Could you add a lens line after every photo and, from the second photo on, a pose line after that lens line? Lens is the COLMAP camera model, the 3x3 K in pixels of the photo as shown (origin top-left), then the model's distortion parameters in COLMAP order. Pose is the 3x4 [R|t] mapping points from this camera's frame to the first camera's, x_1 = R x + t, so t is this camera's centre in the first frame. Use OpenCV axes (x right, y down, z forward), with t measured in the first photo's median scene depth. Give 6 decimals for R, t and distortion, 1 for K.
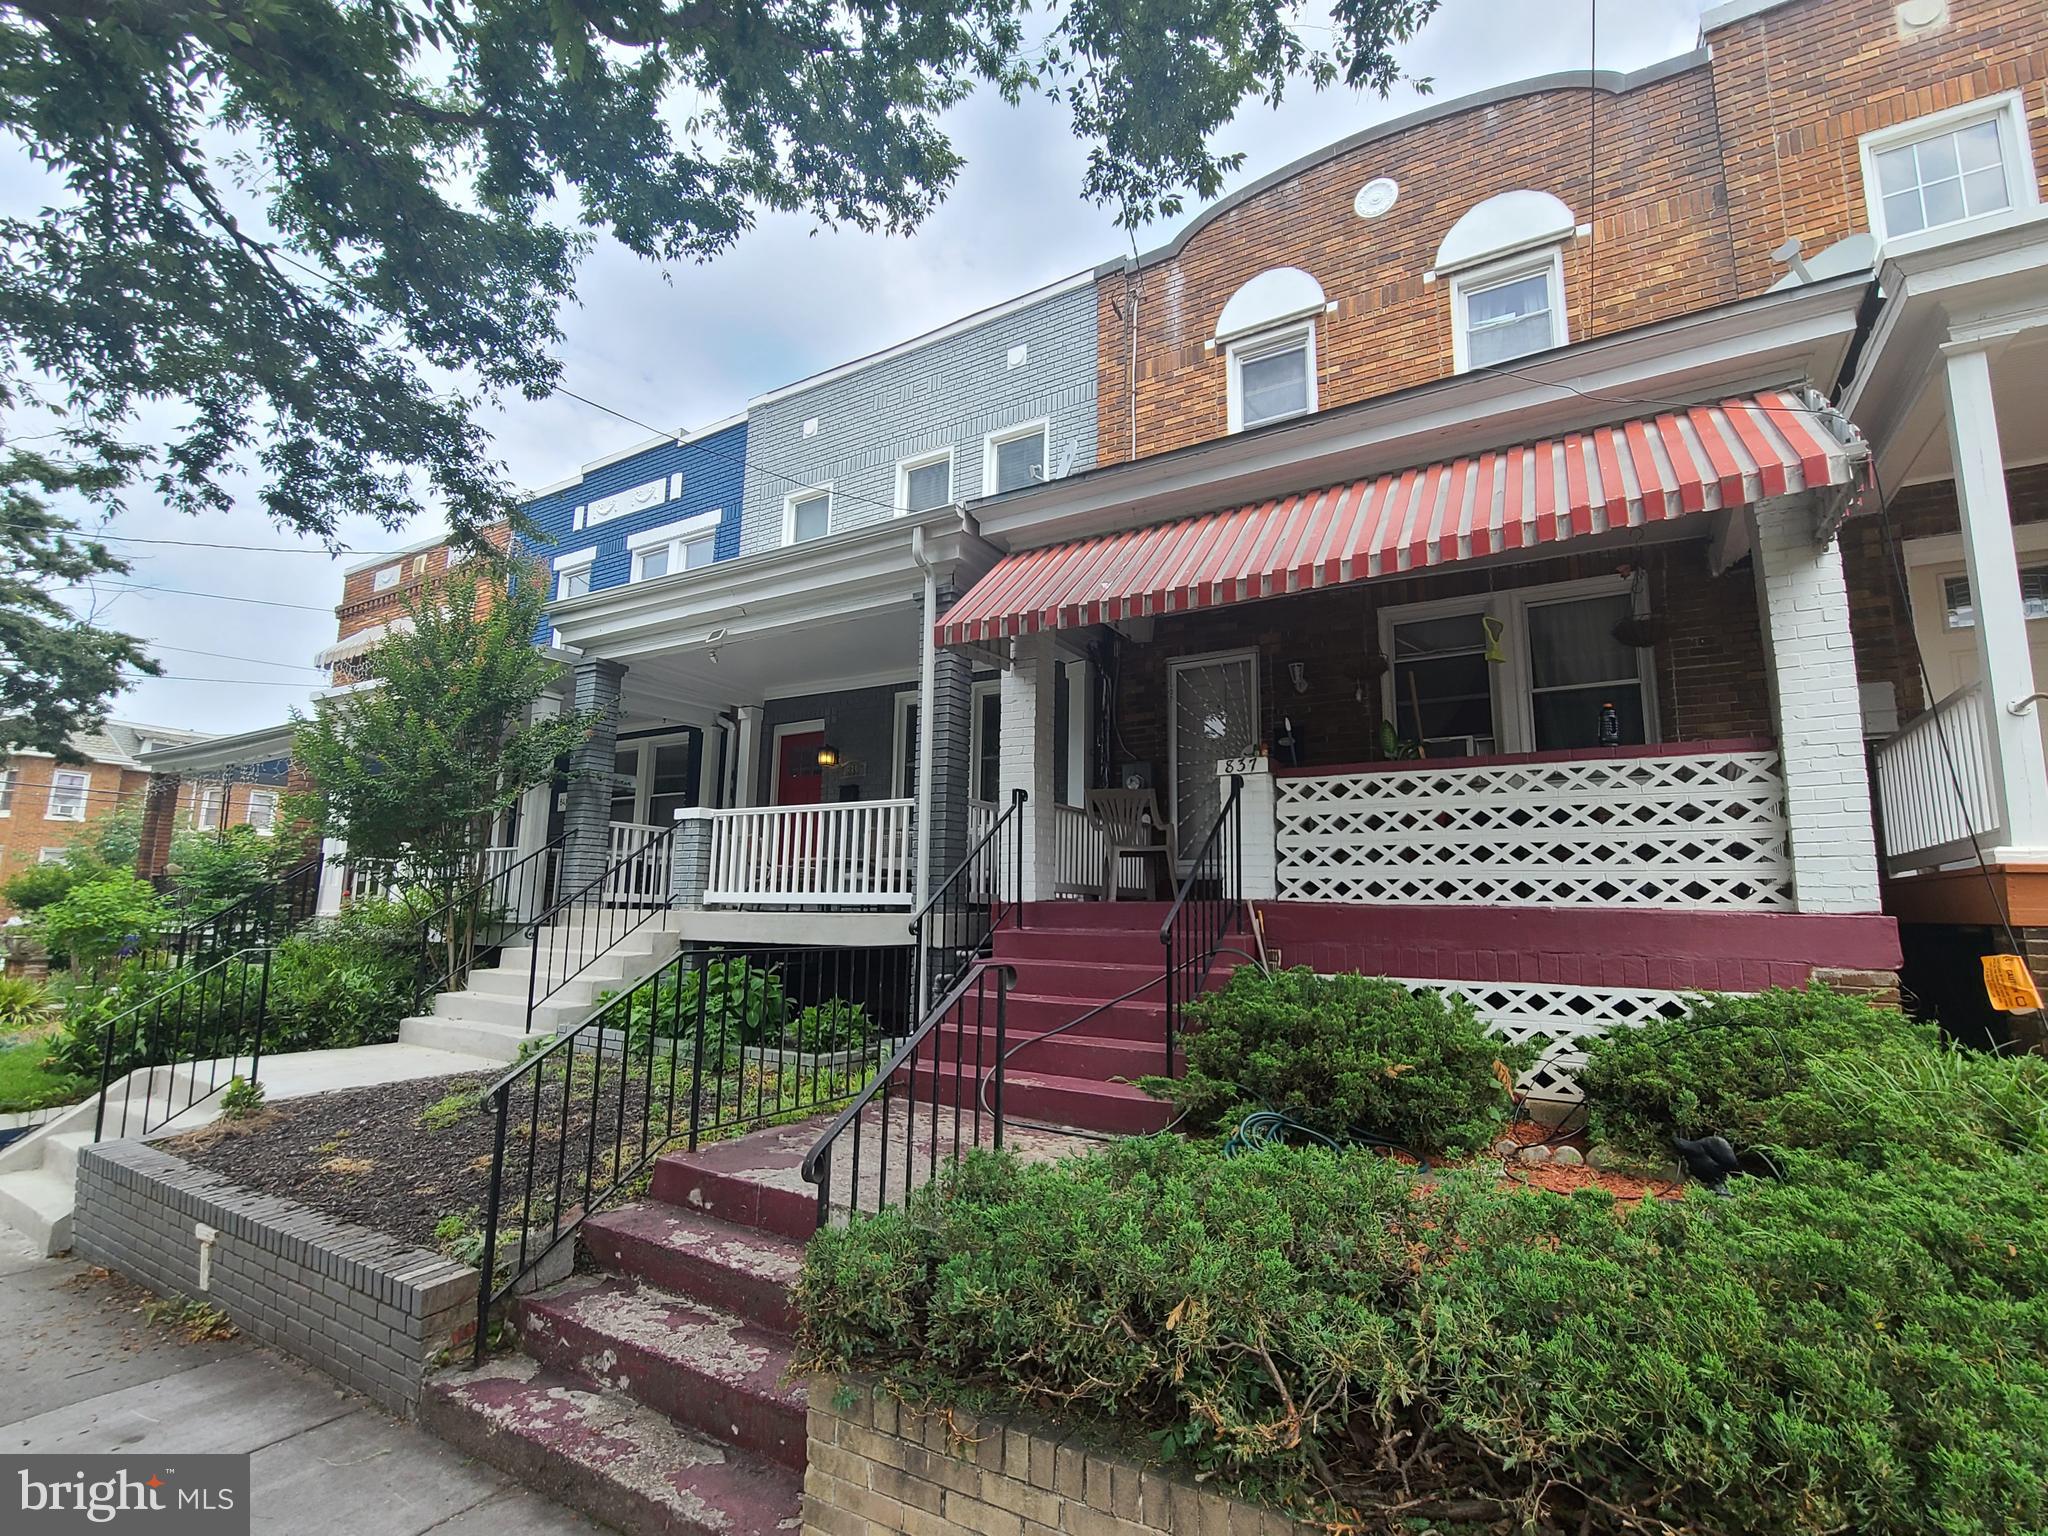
lens RADIAL K [[925.0, 0, 1046.3], [0, 925.0, 780.3], [0, 0, 1]] dist [0.000176, -0.002928]
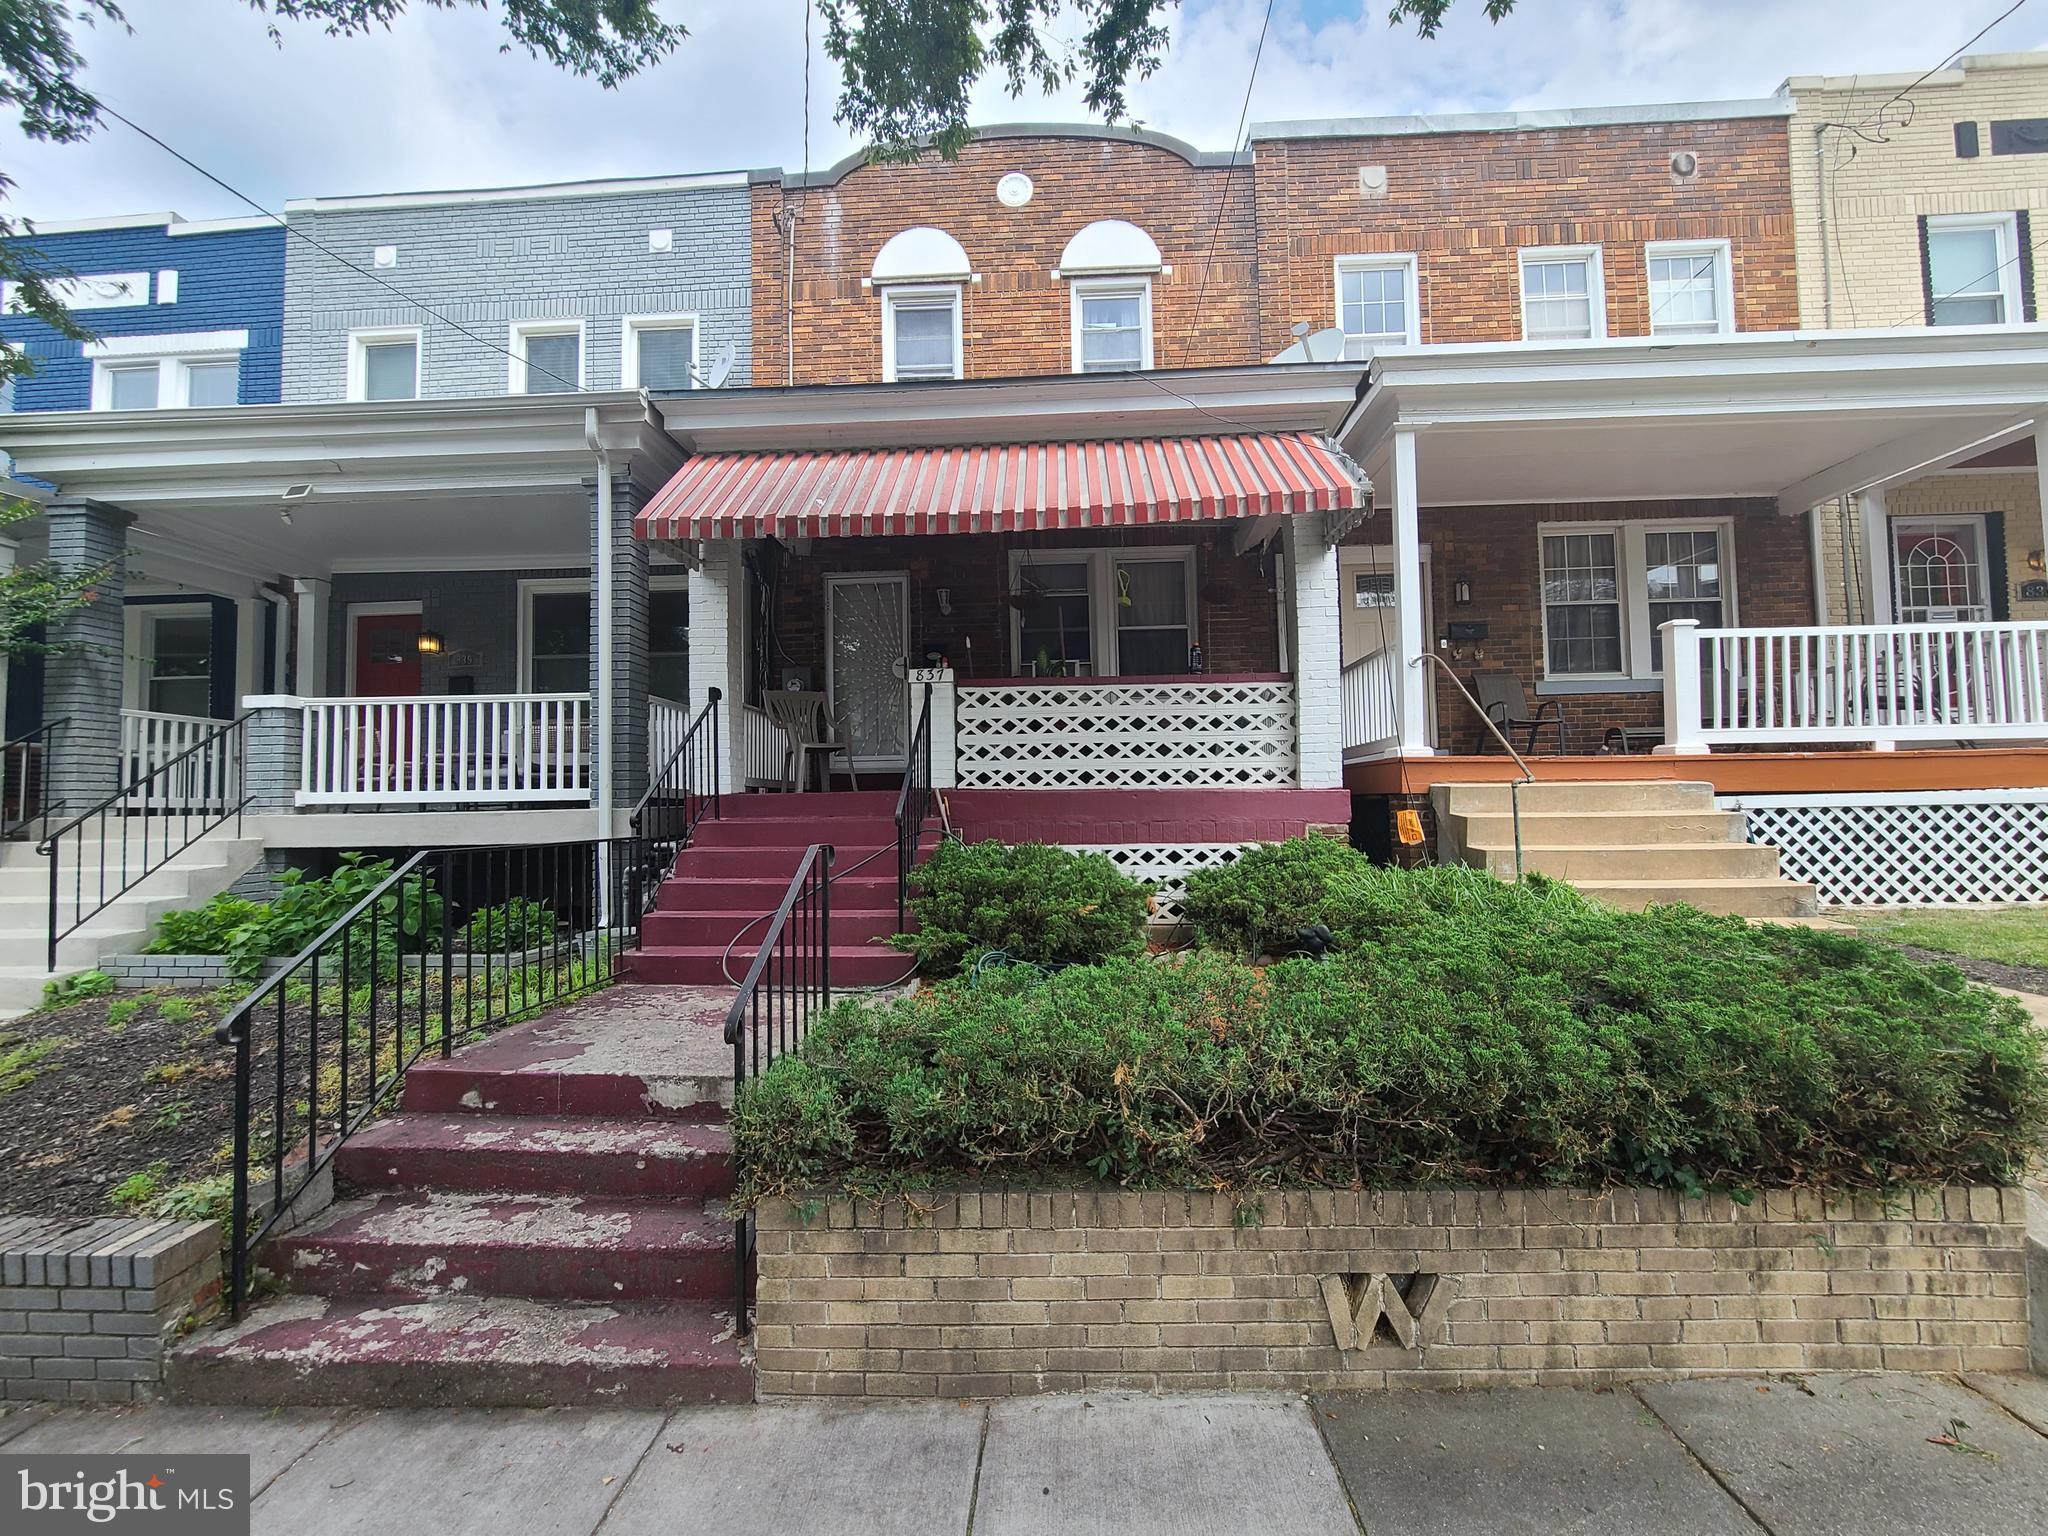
lens RADIAL K [[820.4, 0, 1032.2], [0, 820.4, 776.2], [0, 0, 1]] dist [-0.003400, -0.000357]
pose [[0.885756, -0.010827, 0.464025, -0.164859], [-0.038532, 0.994562, 0.096758, 0.005956], [-0.462549, -0.103583, 0.880522, 0.007284]]
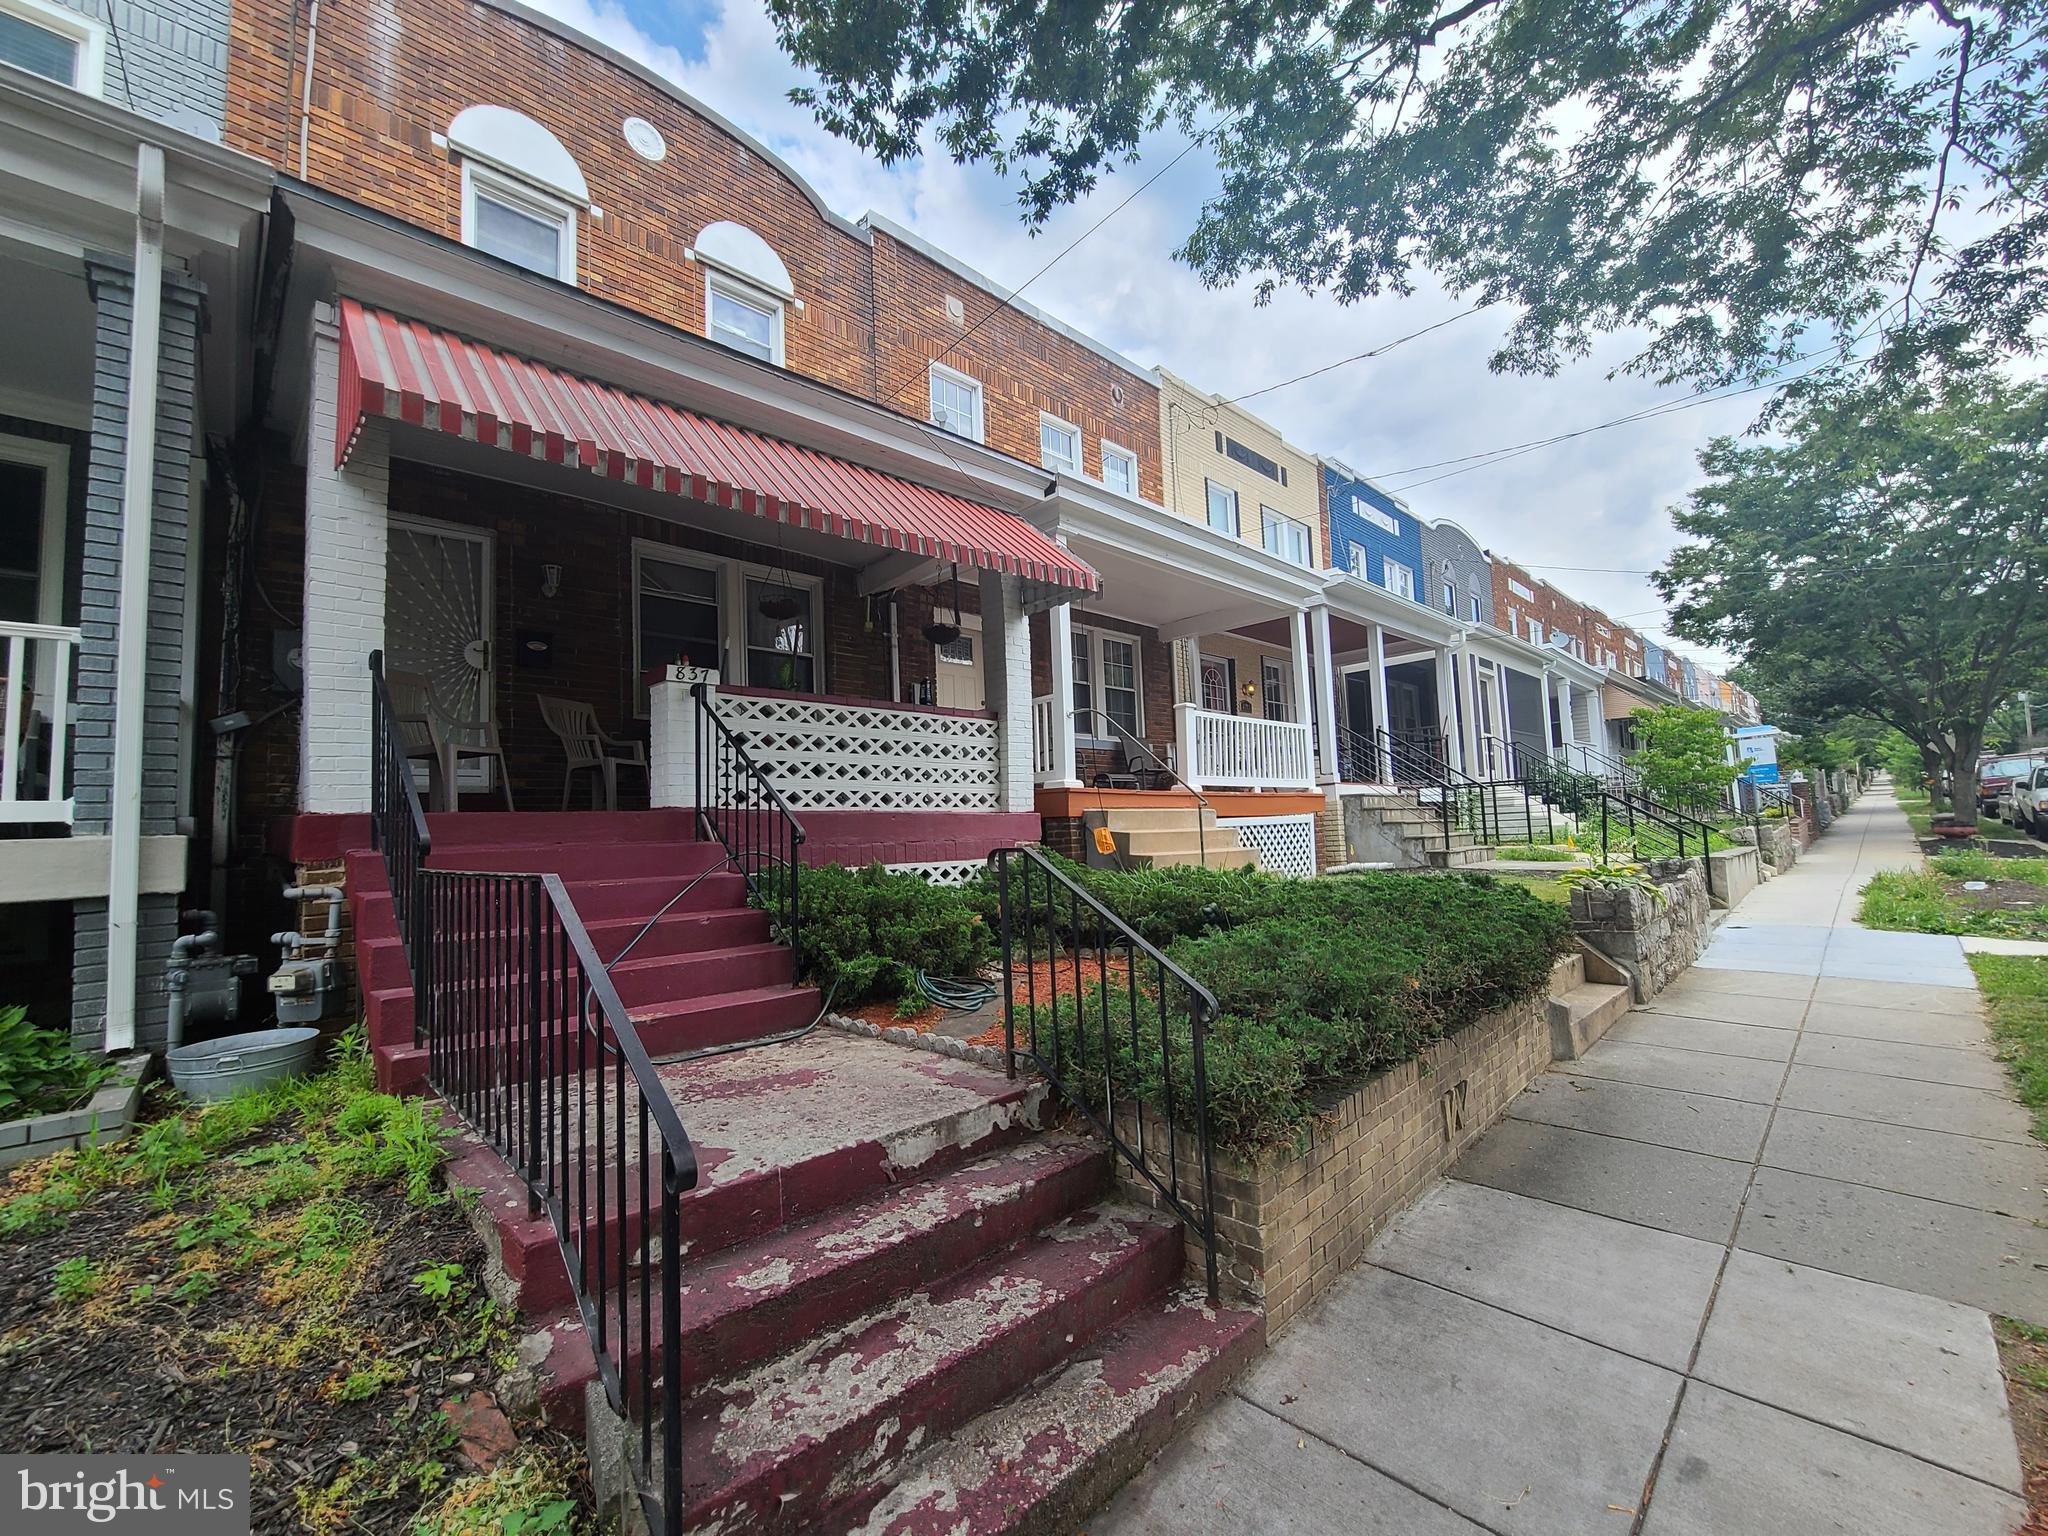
lens RADIAL K [[823.9, 0, 1024.2], [0, 823.9, 775.4], [0, 0, 1]] dist [-0.001994, -0.004064]
pose [[0.275983, 0.042681, 0.960214, -0.557660], [-0.097948, 0.995062, -0.016078, 0.073944], [-0.956159, -0.089614, 0.278801, 0.411467]]
